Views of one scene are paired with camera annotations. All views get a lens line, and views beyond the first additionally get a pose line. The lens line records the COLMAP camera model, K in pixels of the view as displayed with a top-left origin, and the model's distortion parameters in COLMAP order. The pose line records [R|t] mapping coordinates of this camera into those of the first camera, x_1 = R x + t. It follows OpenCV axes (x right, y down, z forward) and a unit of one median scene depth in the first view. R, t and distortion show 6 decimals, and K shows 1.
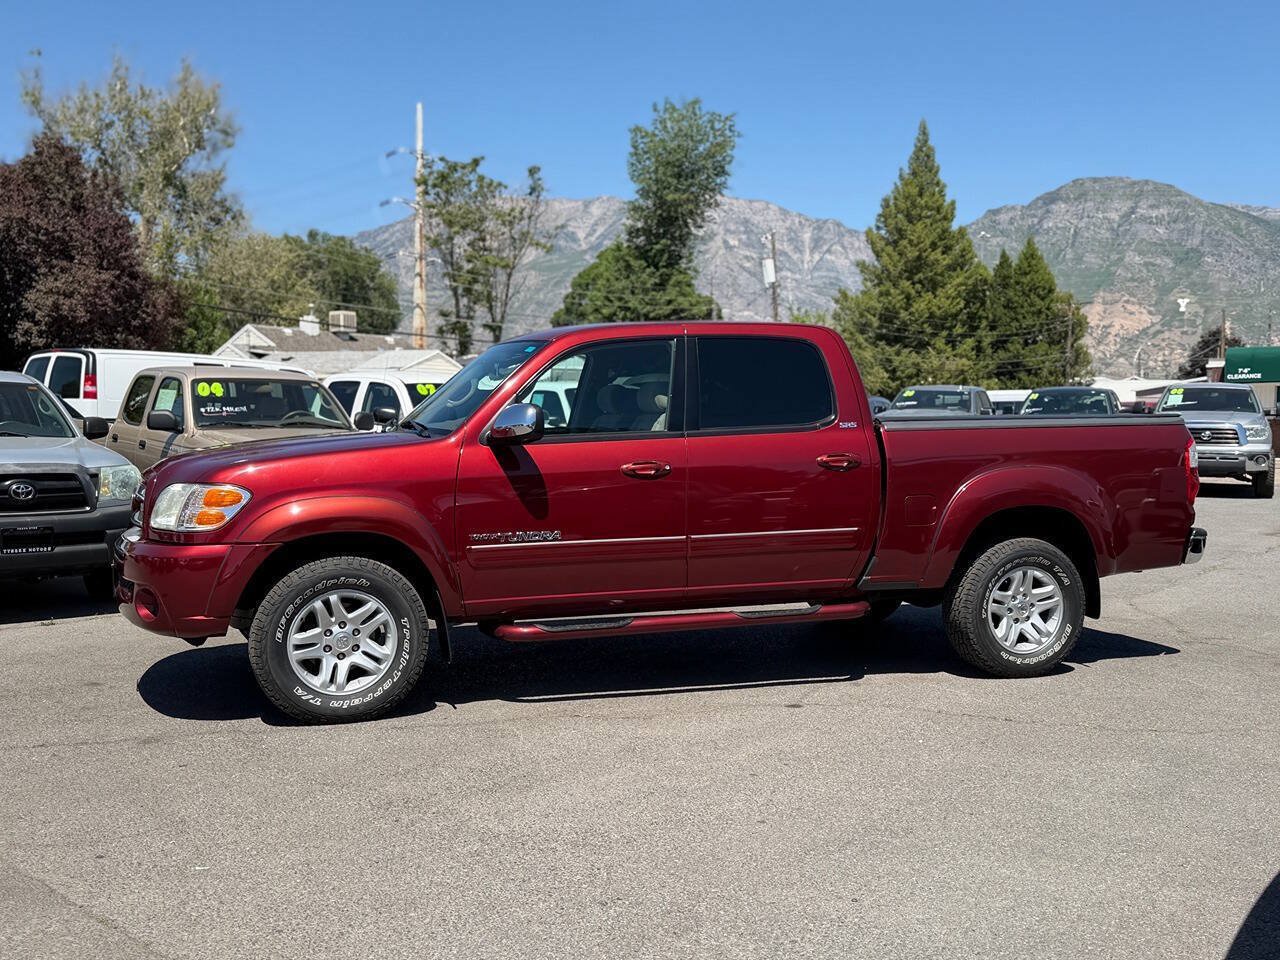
lens RADIAL K [[1319.2, 0, 644.1], [0, 1319.2, 486.4], [0, 0, 1]] dist [0.221357, -0.528635]
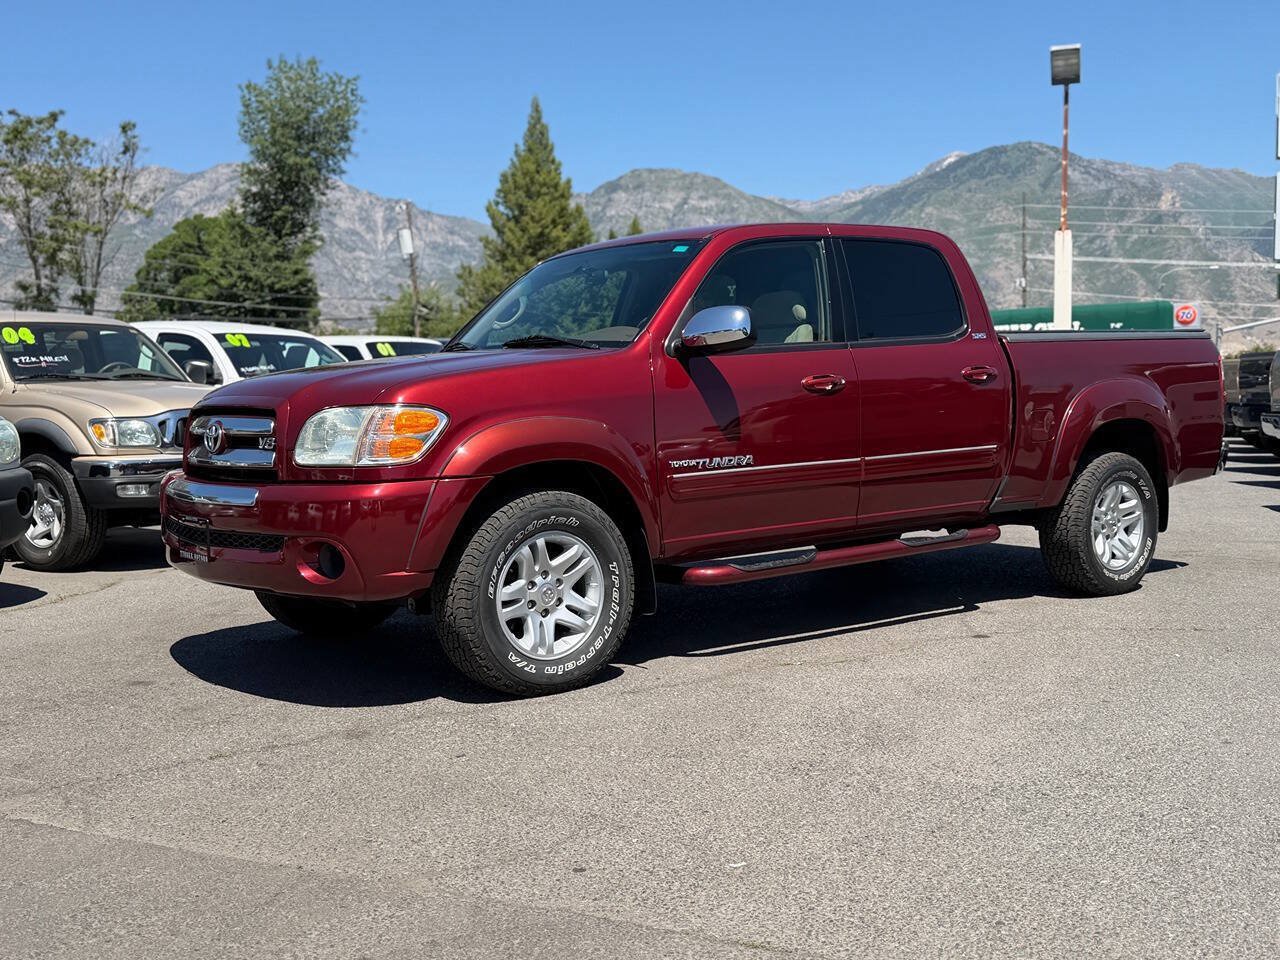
lens RADIAL K [[1315.8, 0, 643.4], [0, 1315.8, 489.8], [0, 0, 1]] dist [0.209791, -0.485917]
pose [[0.949687, -0.046380, 0.309748, -0.047198], [0.041728, 0.998895, 0.021632, 0.004085], [-0.310409, -0.007618, 0.950573, 0.023426]]
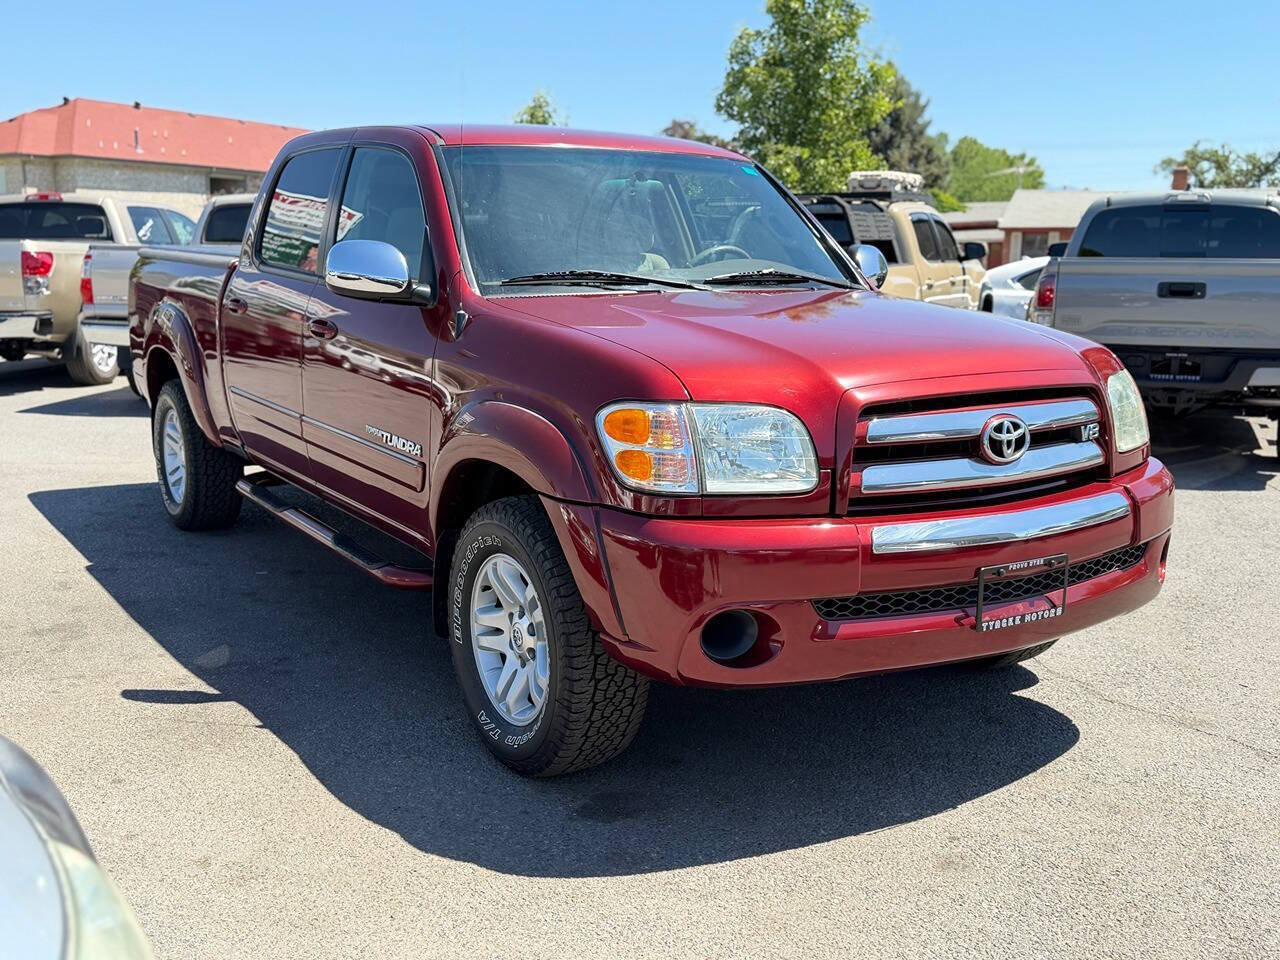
lens RADIAL K [[1280.7, 0, 648.4], [0, 1280.7, 484.7], [0, 0, 1]] dist [0.195390, -0.468153]
pose [[-0.230868, -0.183981, 0.955432, -0.101335], [0.044011, 0.978980, 0.199150, -0.009619], [-0.971989, 0.088027, -0.217918, 0.152636]]
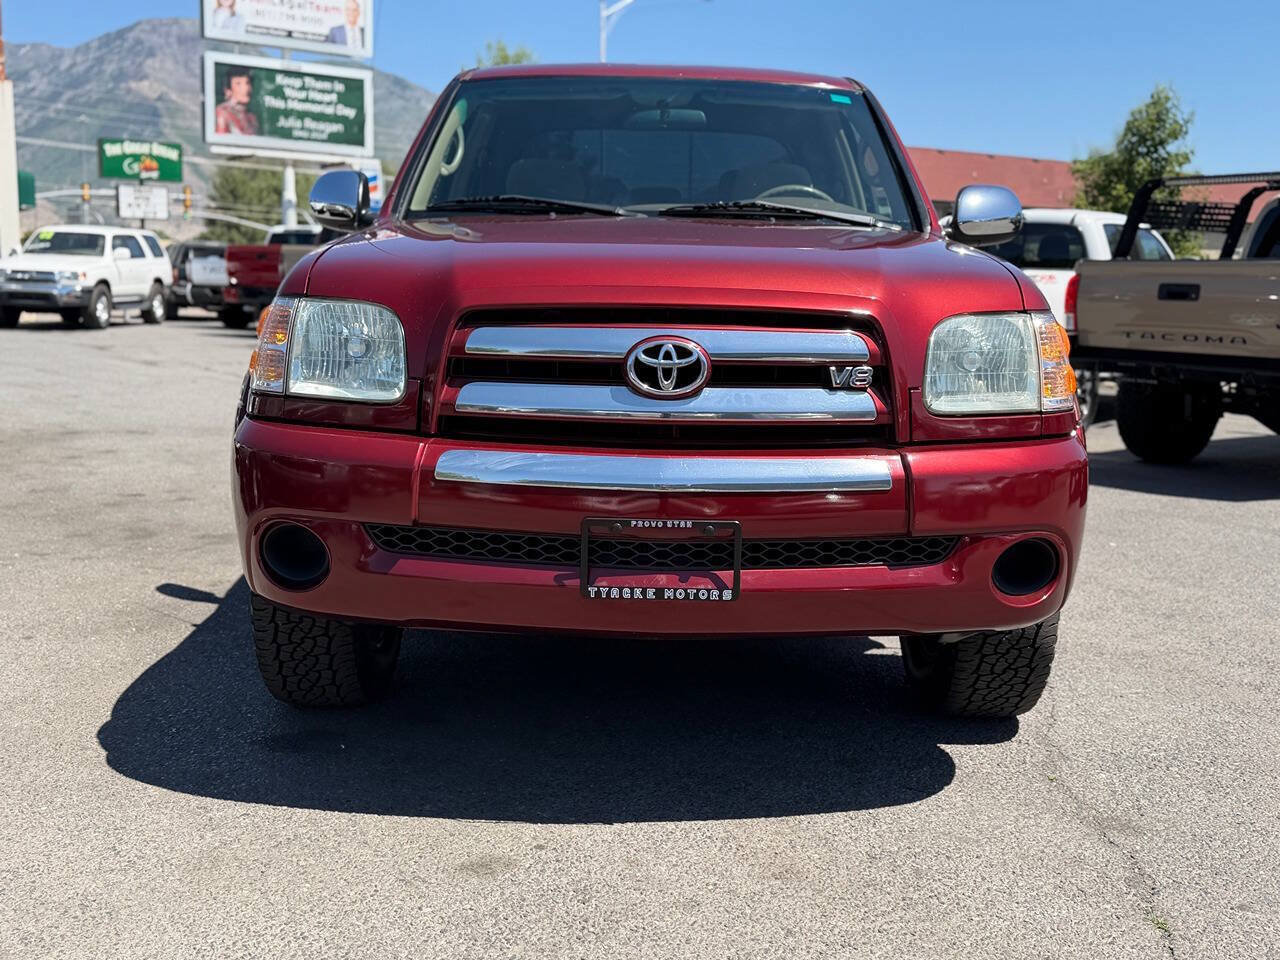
lens RADIAL K [[1327.3, 0, 649.4], [0, 1327.3, 472.0], [0, 0, 1]] dist [0.157147, -0.339995]
pose [[0.331467, -0.136101, 0.933598, -0.093903], [0.031213, 0.990581, 0.133326, -0.001605], [-0.942950, -0.015052, 0.332593, 0.106848]]
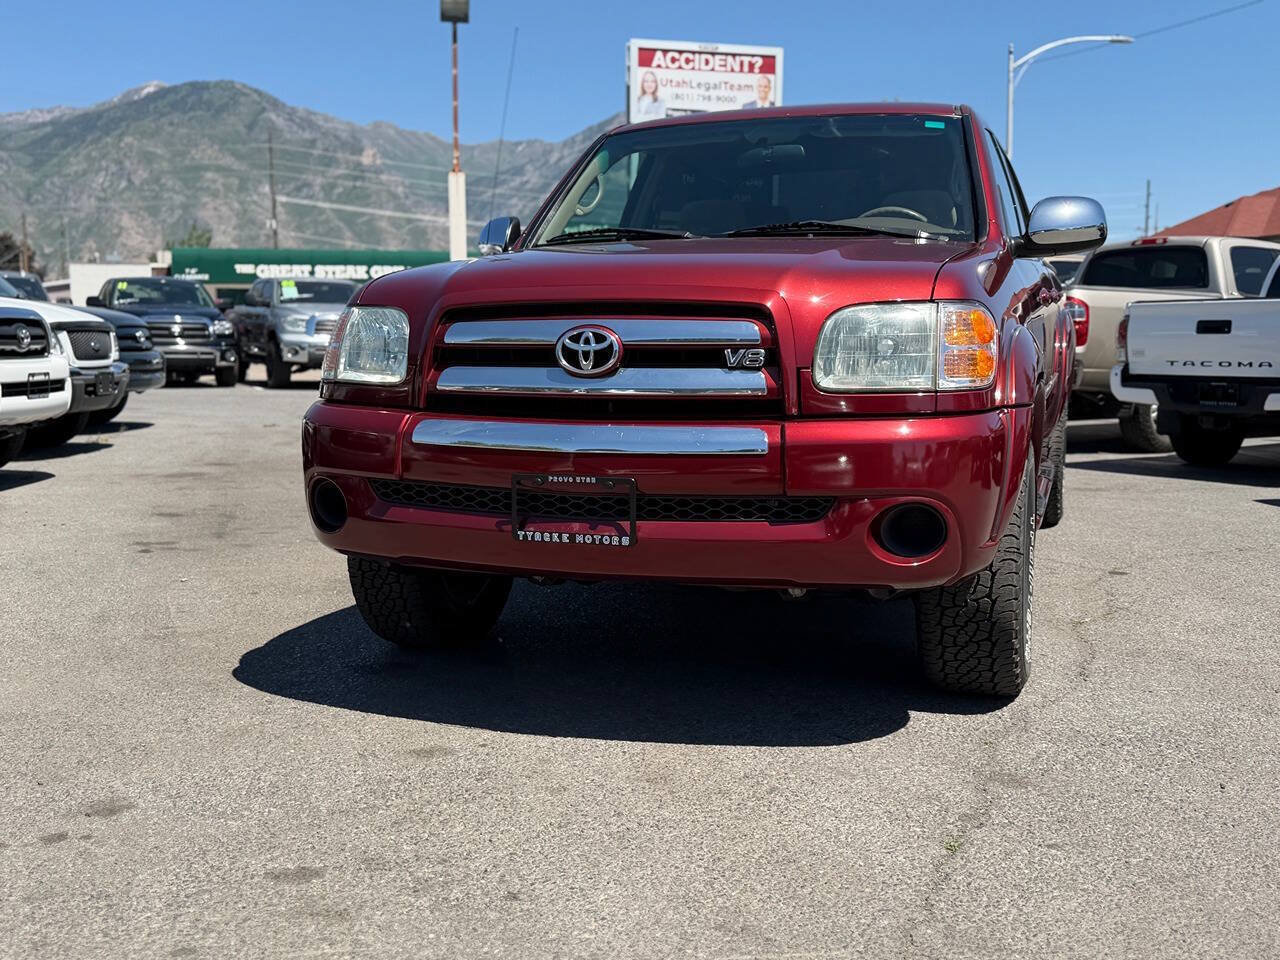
lens RADIAL K [[1322.2, 0, 645.7], [0, 1322.2, 475.9], [0, 0, 1]] dist [0.180868, -0.401496]
pose [[0.622946, -0.088173, 0.777279, -0.091862], [0.045188, 0.996024, 0.076770, 0.002320], [-0.780958, -0.012700, 0.624454, 0.083497]]
